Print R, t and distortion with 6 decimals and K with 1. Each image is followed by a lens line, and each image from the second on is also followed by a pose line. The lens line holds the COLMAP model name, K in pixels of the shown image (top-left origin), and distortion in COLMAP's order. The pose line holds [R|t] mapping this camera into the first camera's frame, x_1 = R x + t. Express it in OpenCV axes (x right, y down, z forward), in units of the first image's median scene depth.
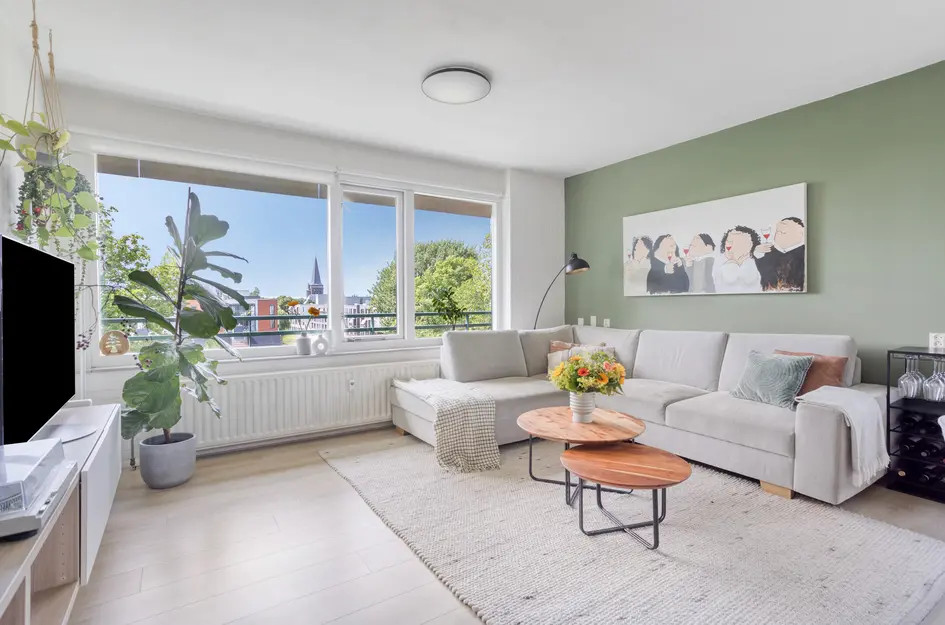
lens RADIAL K [[450.1, 0, 472.5], [0, 450.1, 312.5], [0, 0, 1]] dist [-0.032882, 0.000712]
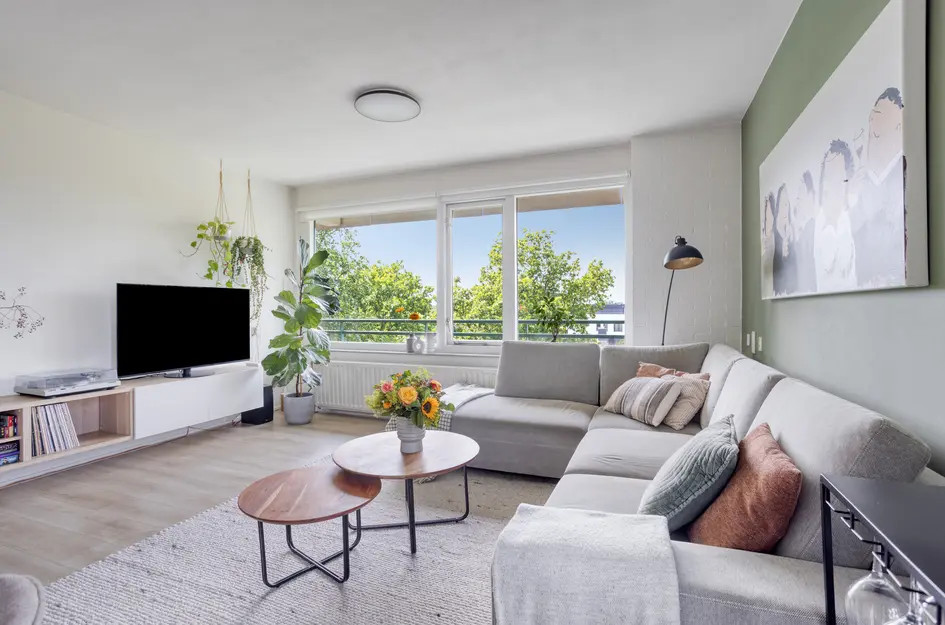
lens RADIAL K [[450.1, 0, 472.5], [0, 450.1, 312.5], [0, 0, 1]] dist [-0.032882, 0.000712]
pose [[0.560748, 0.006884, -0.827958, 0.712721], [-0.010902, 0.999940, 0.000930, -0.017327], [0.827915, 0.008504, 0.560790, 0.425398]]
